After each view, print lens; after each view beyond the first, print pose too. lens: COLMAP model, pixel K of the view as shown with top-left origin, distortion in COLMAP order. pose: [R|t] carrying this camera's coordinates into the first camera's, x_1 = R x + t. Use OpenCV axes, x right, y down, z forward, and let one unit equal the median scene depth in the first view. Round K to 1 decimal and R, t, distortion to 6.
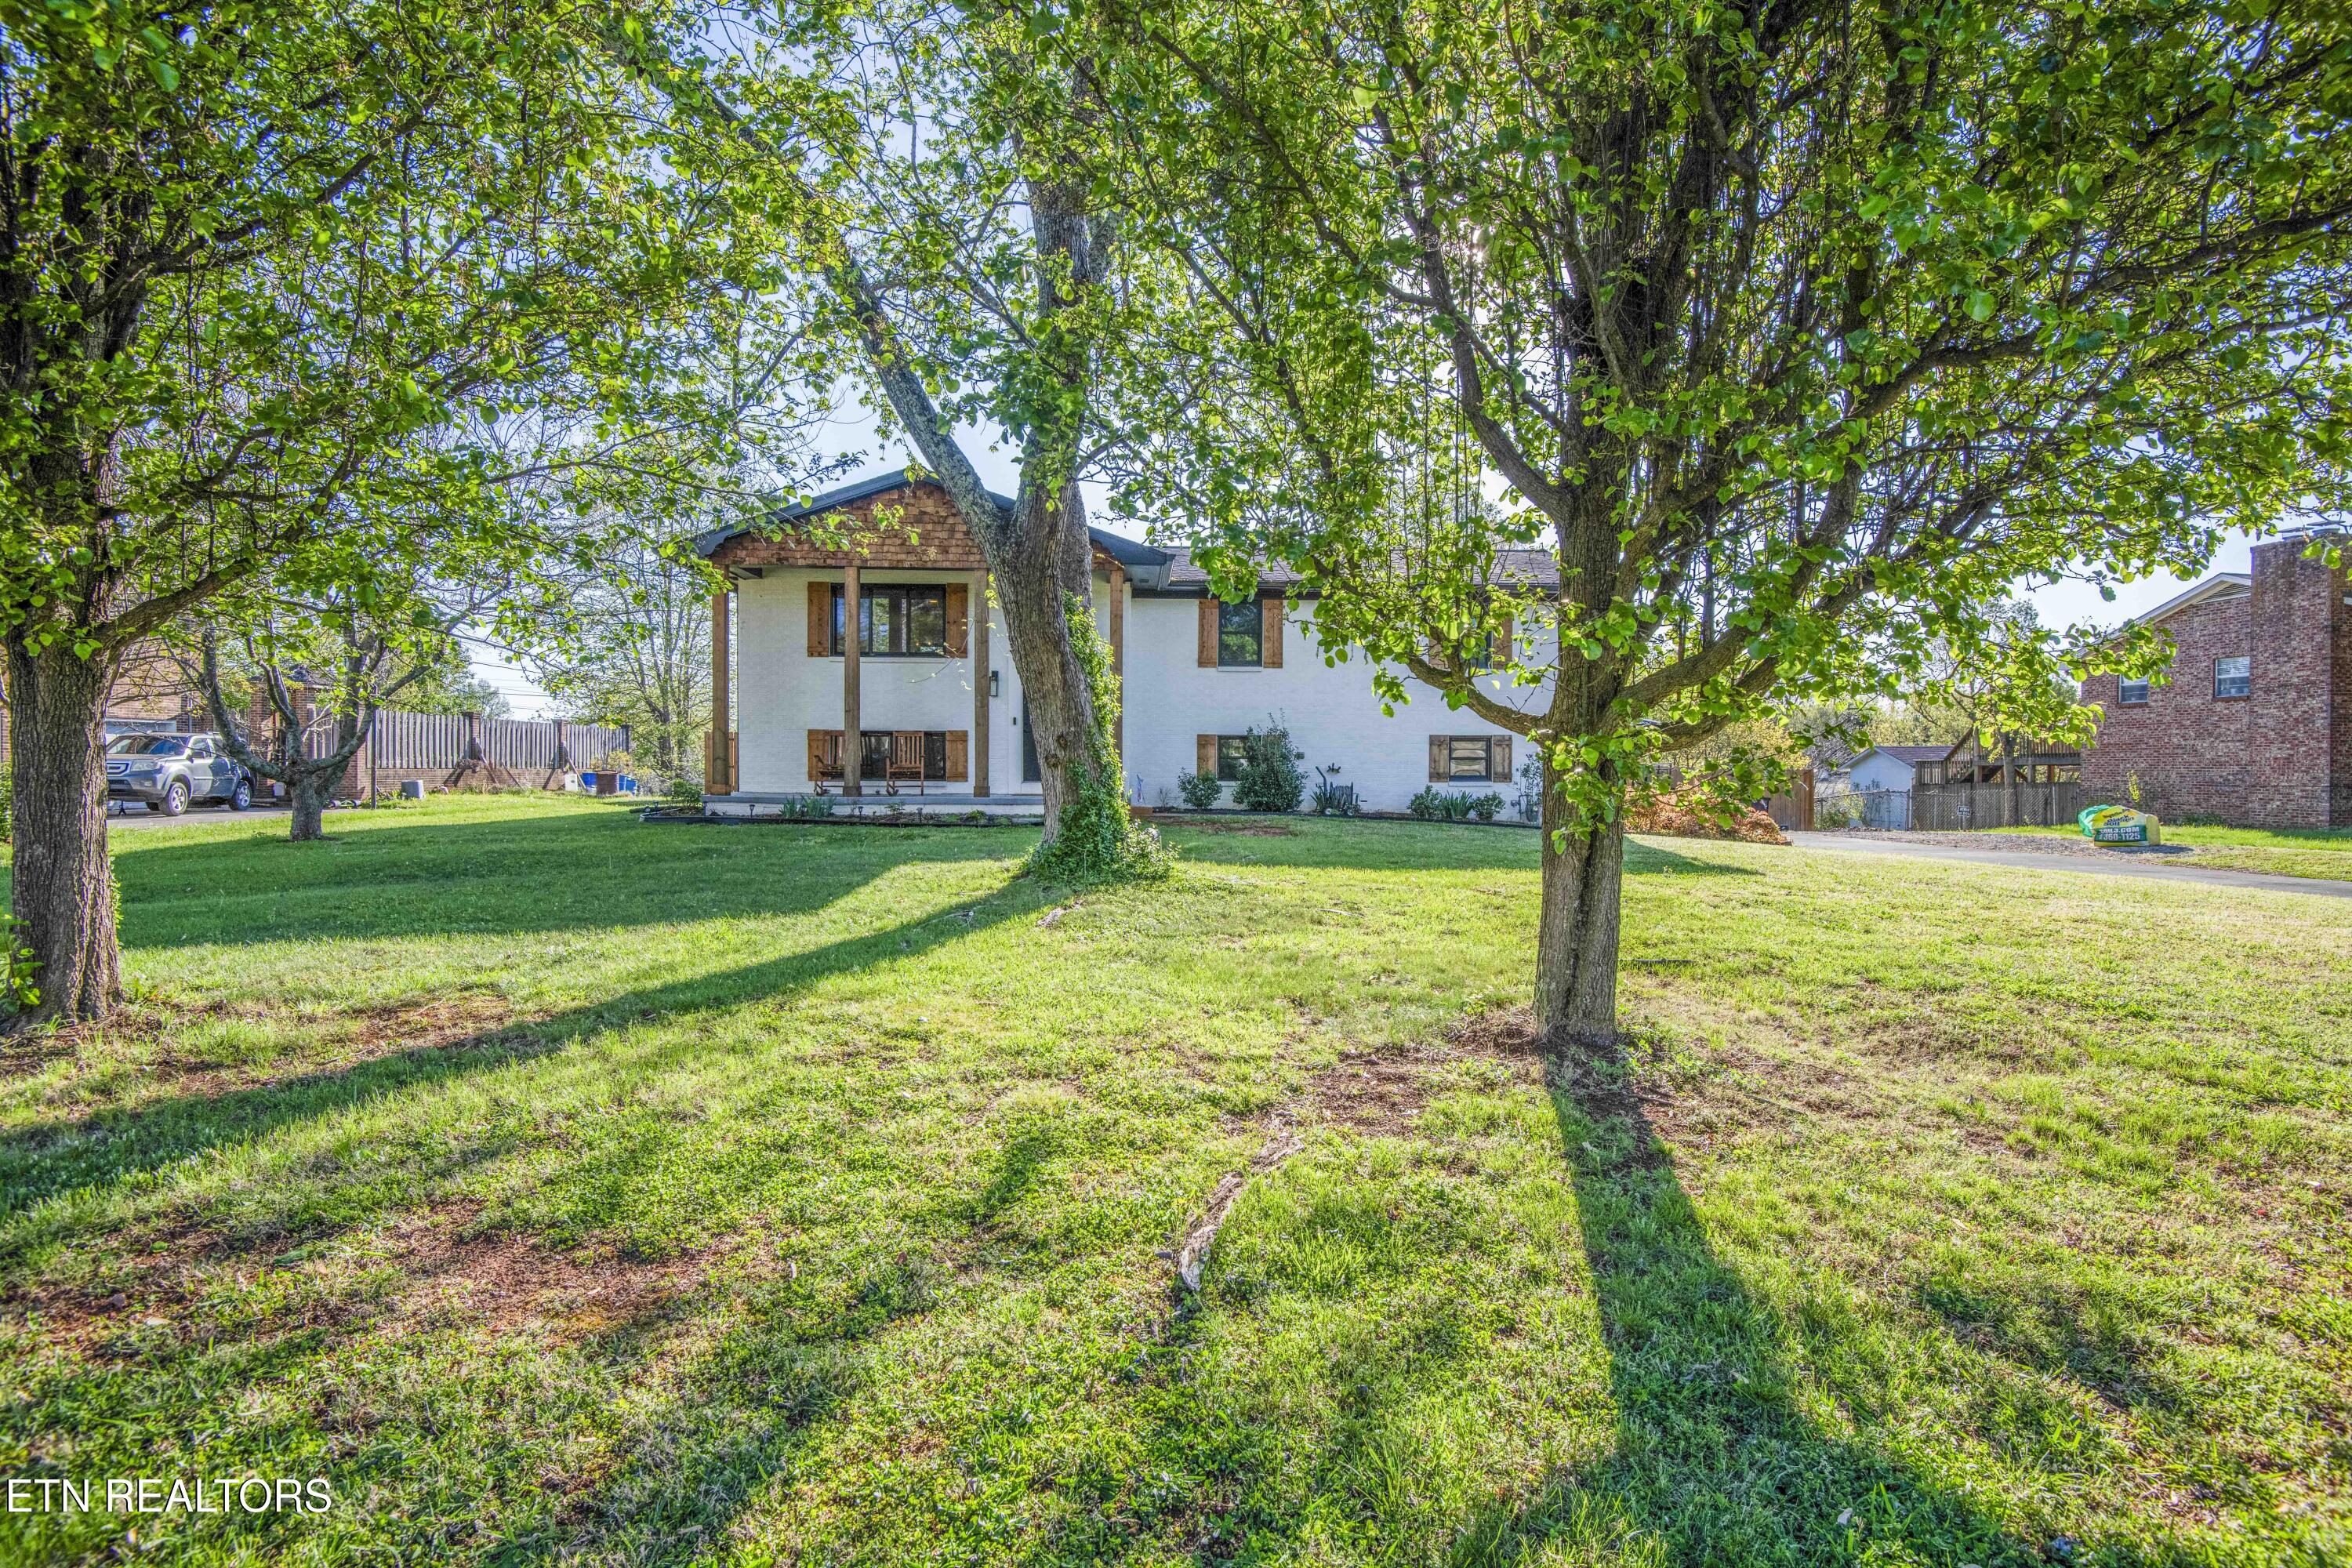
lens RADIAL K [[1088.4, 0, 1180.4], [0, 1088.4, 789.4], [0, 0, 1]] dist [-0.026737, -0.008282]
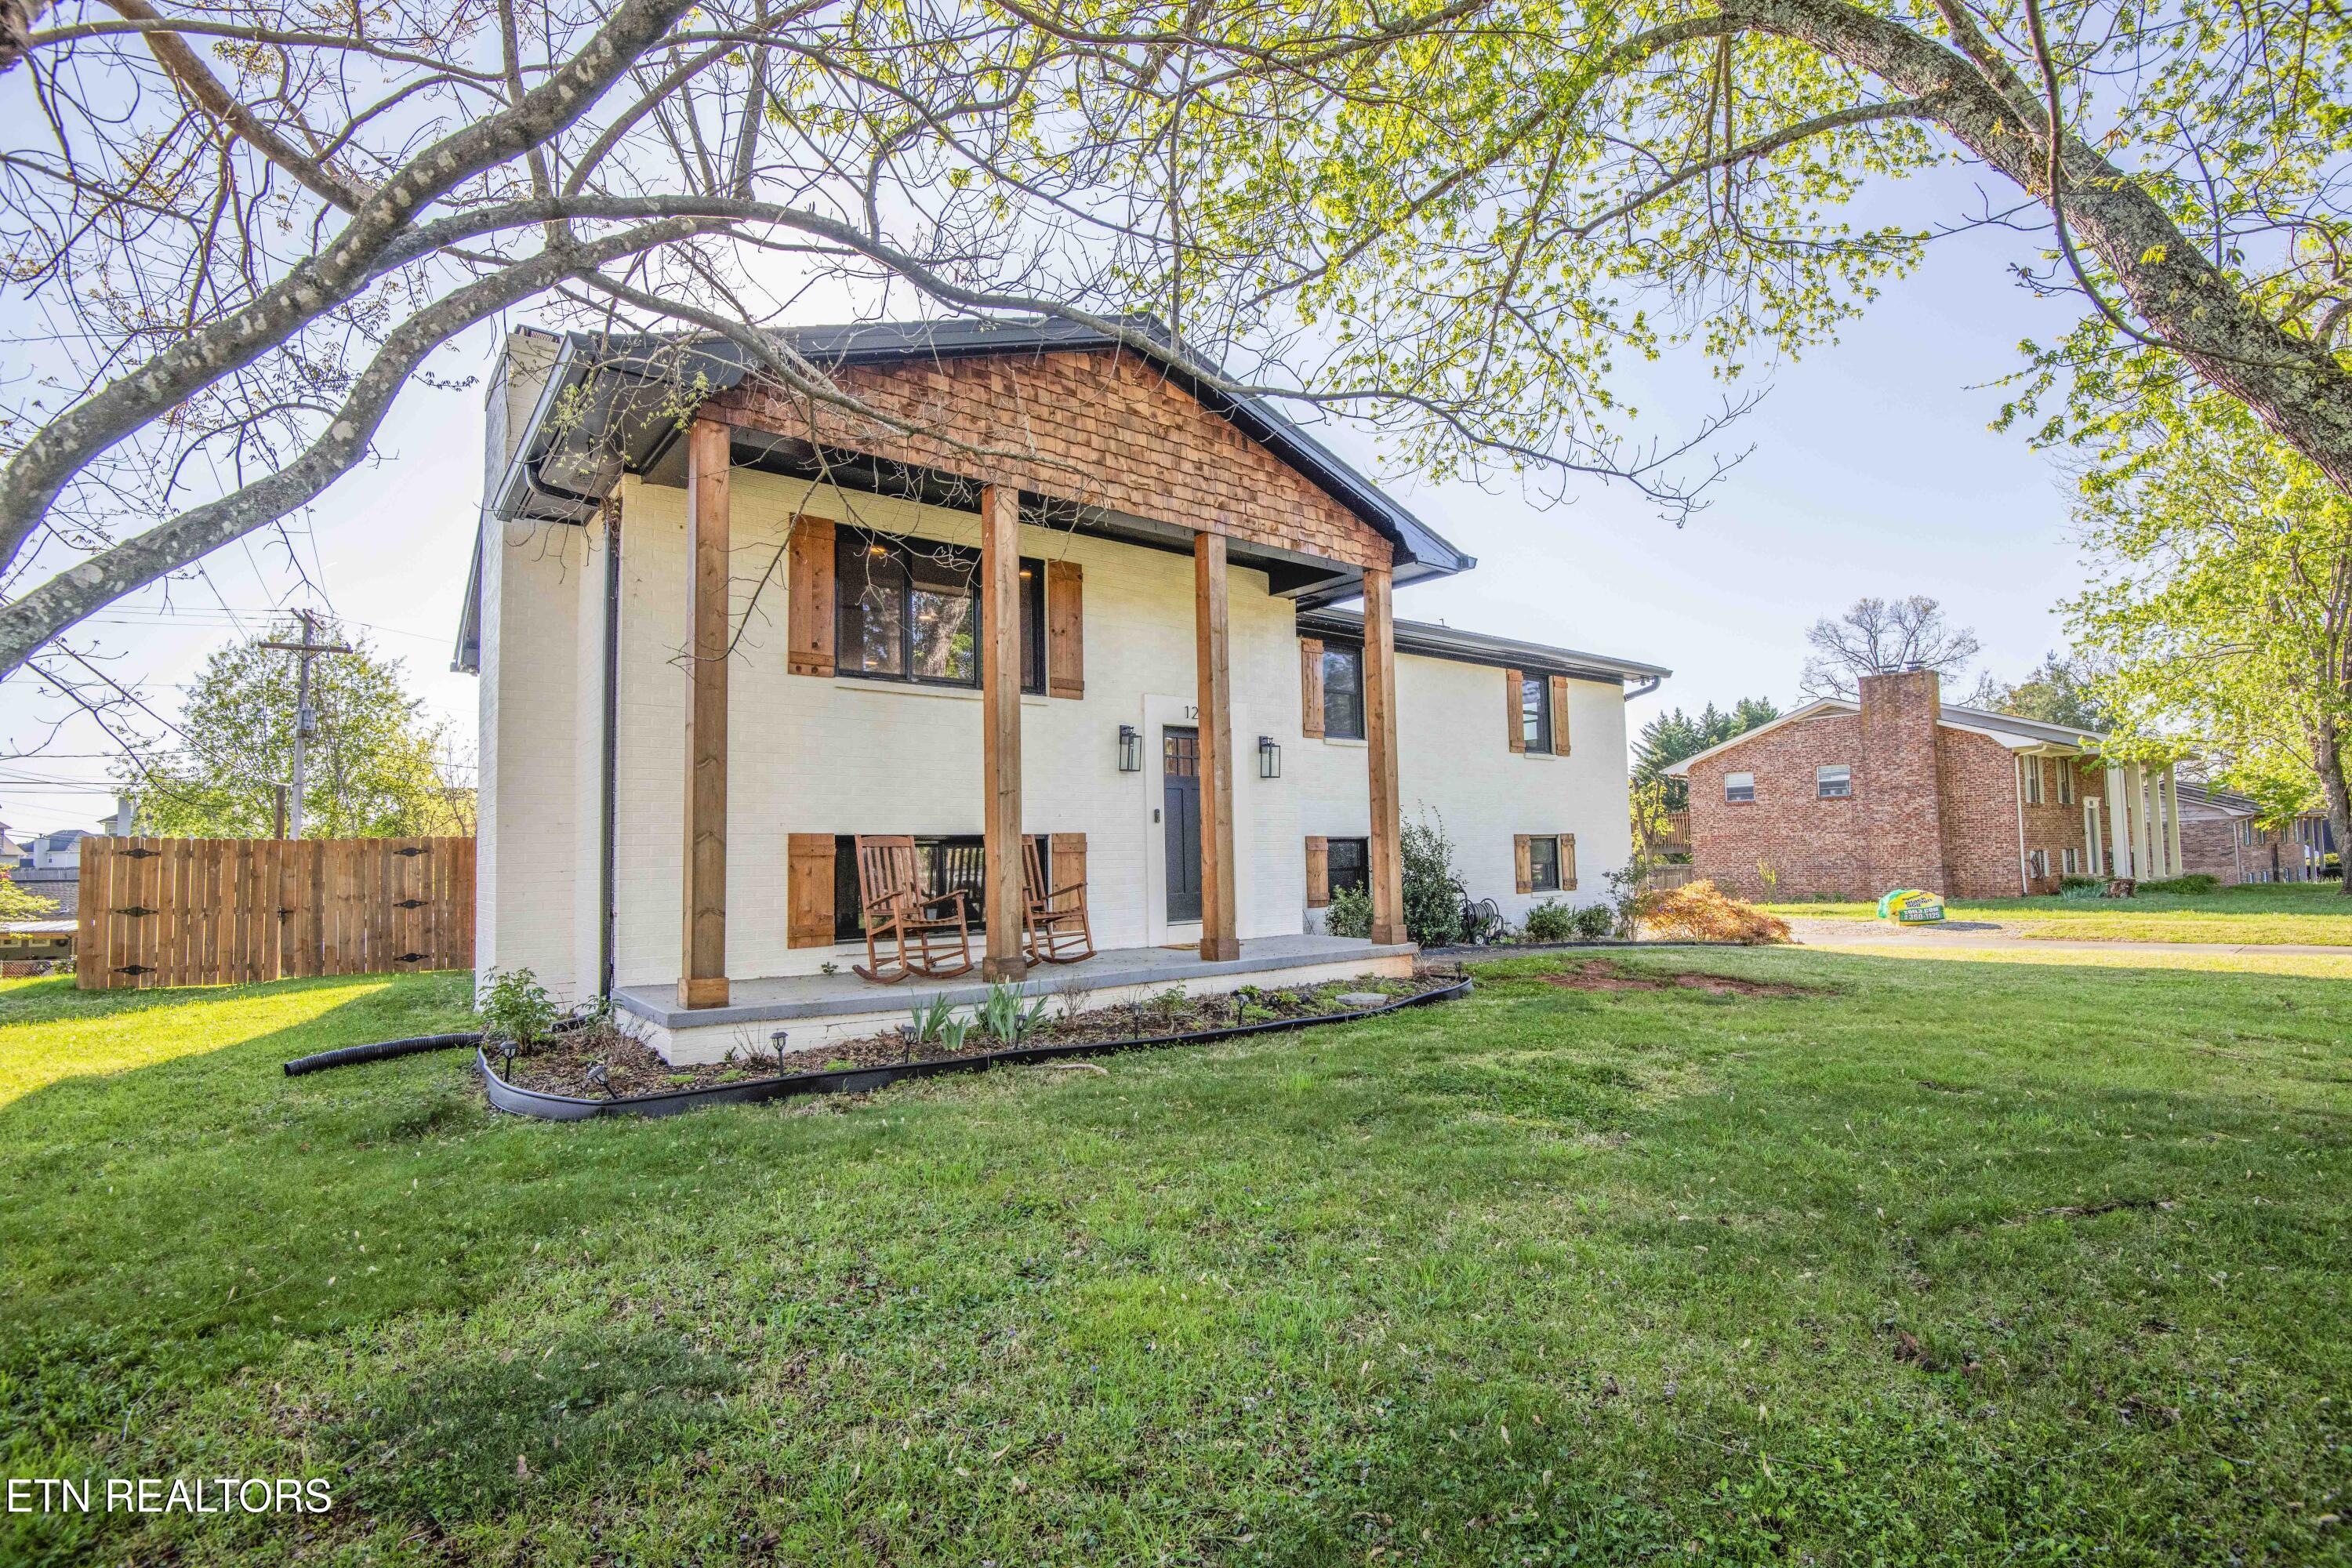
lens RADIAL K [[1088.4, 0, 1191.2], [0, 1088.4, 796.0], [0, 0, 1]] dist [-0.026737, -0.008282]
pose [[0.806559, 0.012874, 0.591013, -0.470051], [0.037132, 0.996685, -0.072384, -0.031656], [-0.589986, 0.080327, 0.803408, 0.534167]]
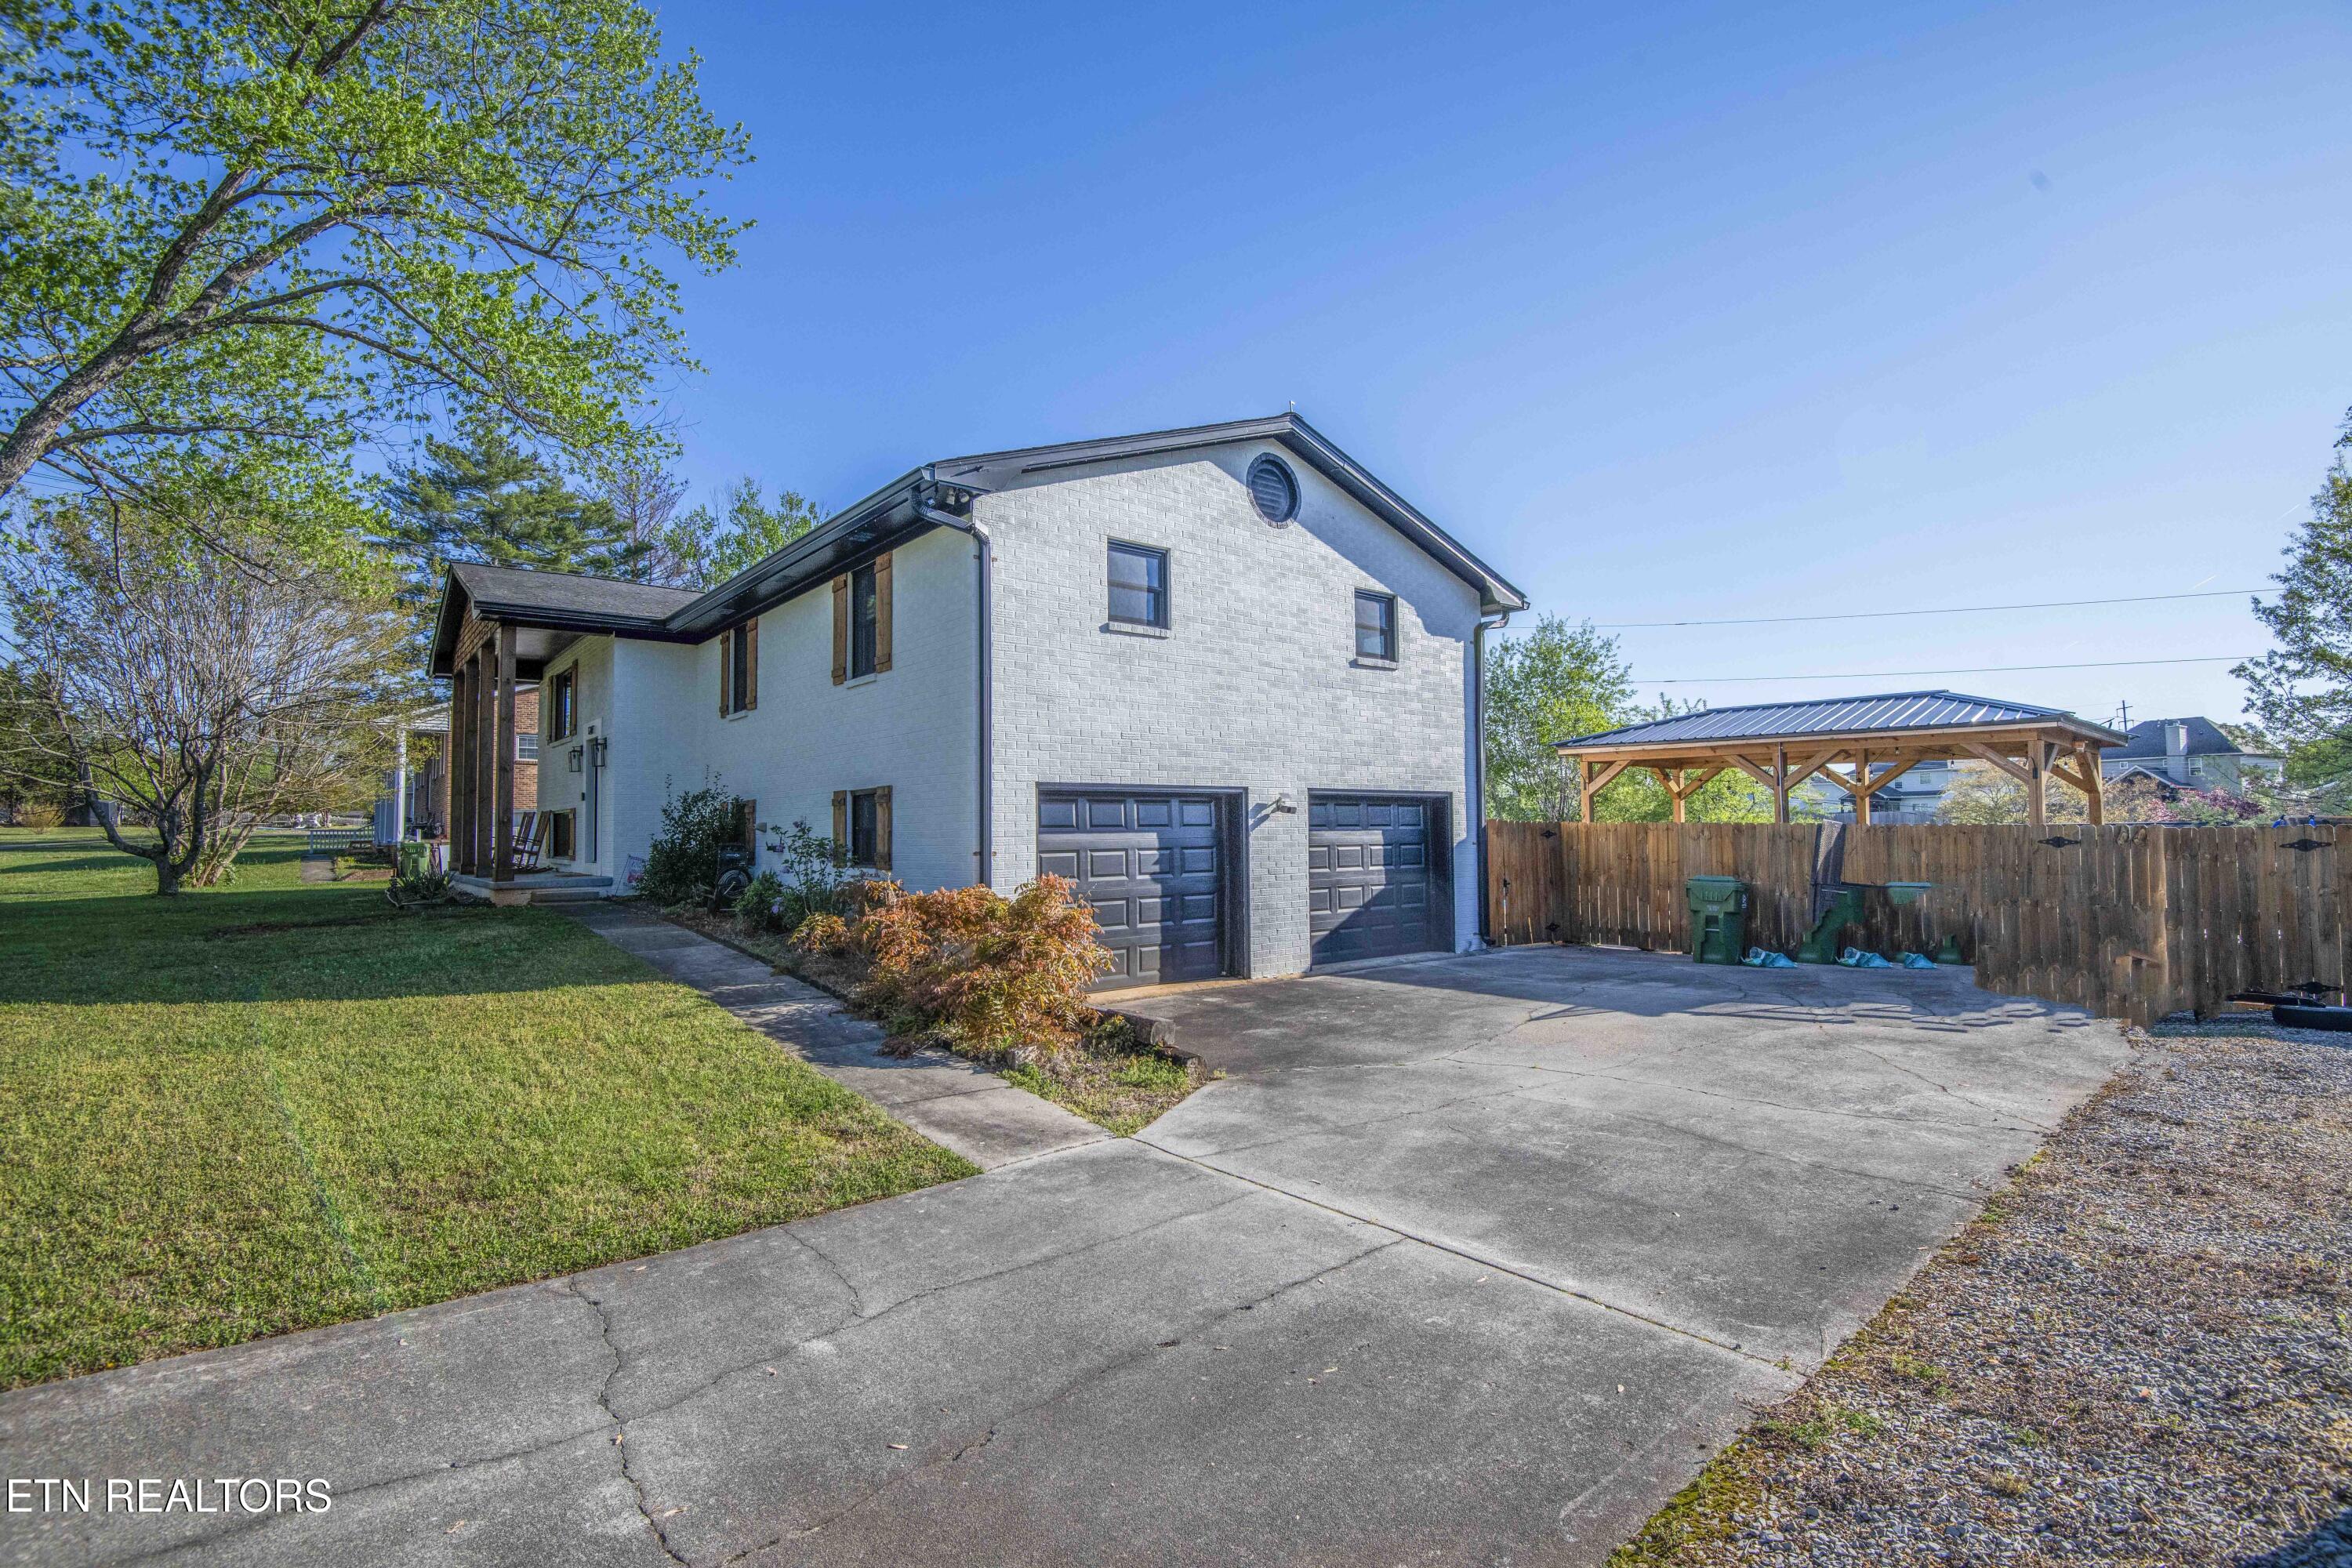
lens RADIAL K [[1088.4, 0, 1188.3], [0, 1088.4, 782.5], [0, 0, 1]] dist [-0.026737, -0.008282]
pose [[0.598851, -0.046247, -0.799524, 0.908568], [-0.002841, 0.998202, -0.059867, -0.020125], [0.800856, 0.038123, 0.597643, 0.856731]]
